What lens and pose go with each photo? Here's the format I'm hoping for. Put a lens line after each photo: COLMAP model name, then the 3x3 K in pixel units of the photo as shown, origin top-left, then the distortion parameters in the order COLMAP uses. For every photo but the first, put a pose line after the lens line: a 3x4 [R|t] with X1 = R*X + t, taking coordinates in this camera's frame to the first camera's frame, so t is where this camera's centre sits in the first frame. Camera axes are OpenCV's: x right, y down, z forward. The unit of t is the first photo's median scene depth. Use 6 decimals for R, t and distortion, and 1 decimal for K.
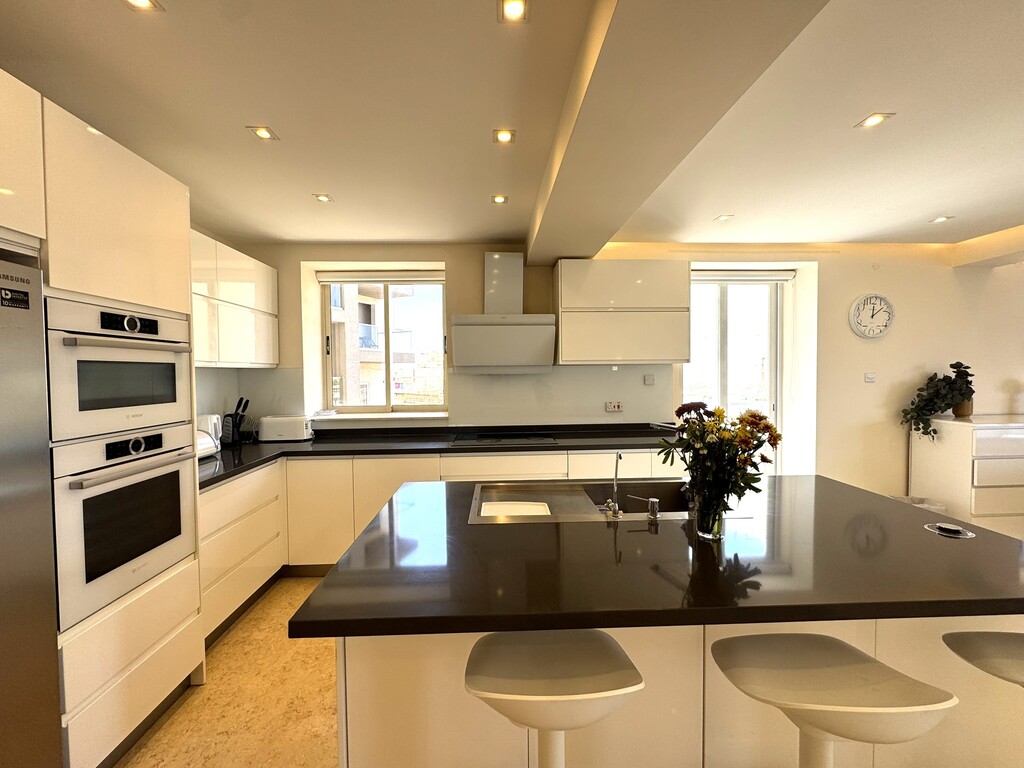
lens RADIAL K [[406.2, 0, 509.4], [0, 406.2, 383.8], [0, 0, 1]] dist [-0.006242, -0.000454]
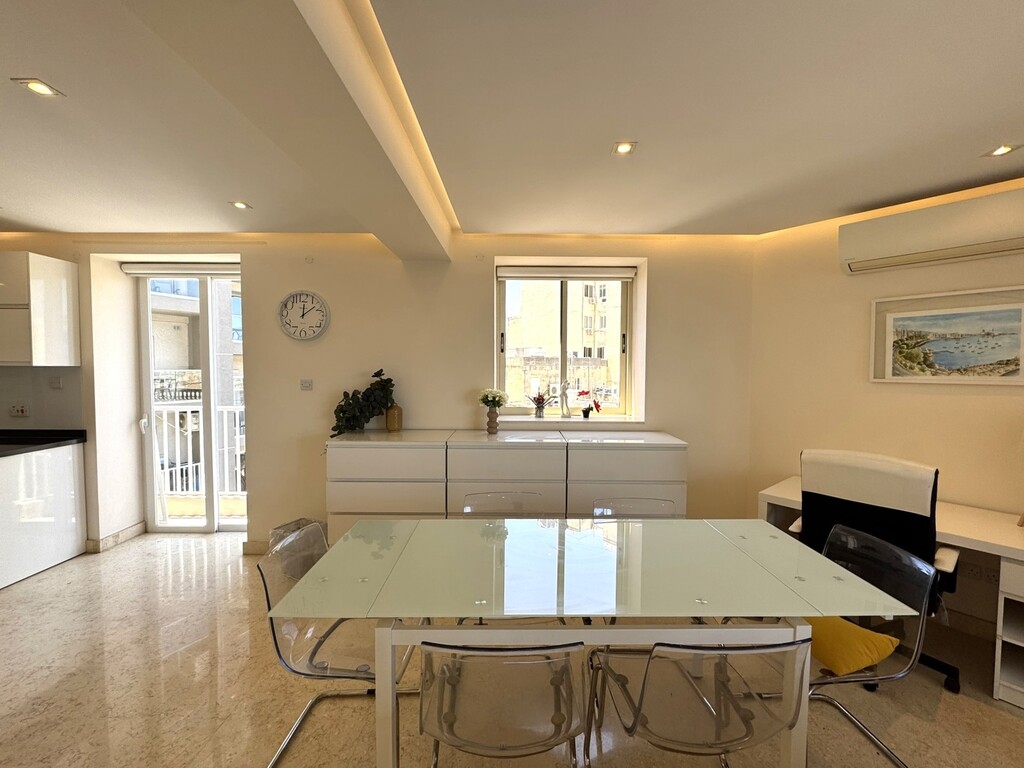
lens RADIAL K [[406.2, 0, 514.0], [0, 406.2, 382.0], [0, 0, 1]] dist [-0.006242, -0.000454]
pose [[0.999436, 0.018916, -0.027732, 1.387041], [-0.018745, 0.999804, 0.006415, -0.036020], [0.027848, -0.005891, 0.999595, 0.120981]]
